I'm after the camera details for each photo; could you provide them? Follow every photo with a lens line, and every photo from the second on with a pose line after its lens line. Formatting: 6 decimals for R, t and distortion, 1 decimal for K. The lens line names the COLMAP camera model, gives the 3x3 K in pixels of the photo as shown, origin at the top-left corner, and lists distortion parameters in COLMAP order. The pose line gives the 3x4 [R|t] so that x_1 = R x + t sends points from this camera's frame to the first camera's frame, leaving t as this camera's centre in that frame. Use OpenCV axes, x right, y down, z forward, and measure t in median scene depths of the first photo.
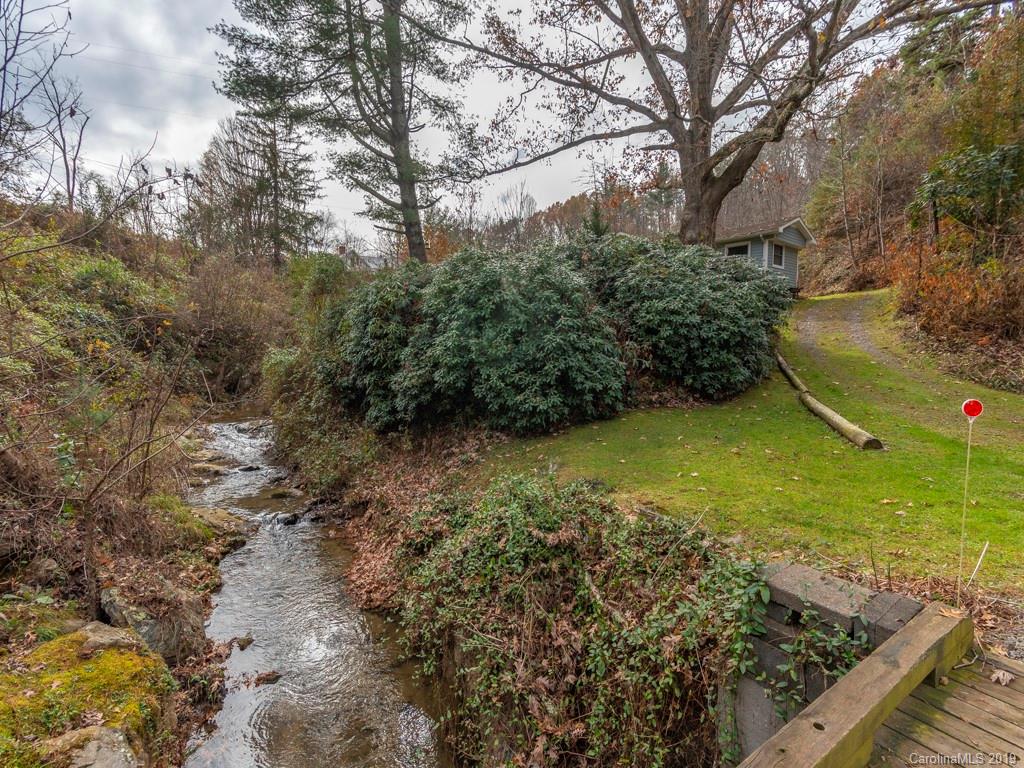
lens RADIAL K [[501.4, 0, 512.1], [0, 501.4, 376.1], [0, 0, 1]] dist [0.013307, -0.000670]
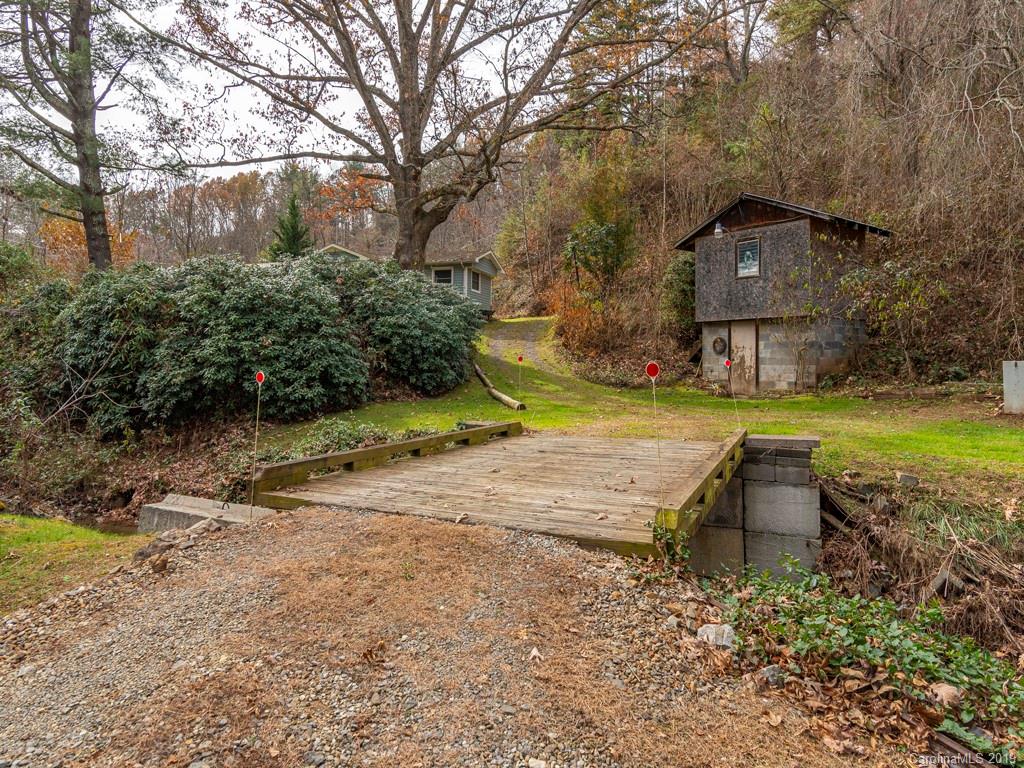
lens RADIAL K [[652.8, 0, 530.9], [0, 652.8, 353.9], [0, 0, 1]] dist [0.002800, 0.001629]
pose [[0.847219, 0.020007, 0.530867, -0.216752], [0.025739, 0.996571, -0.078636, 0.063143], [-0.530620, 0.080286, 0.843799, -0.443781]]
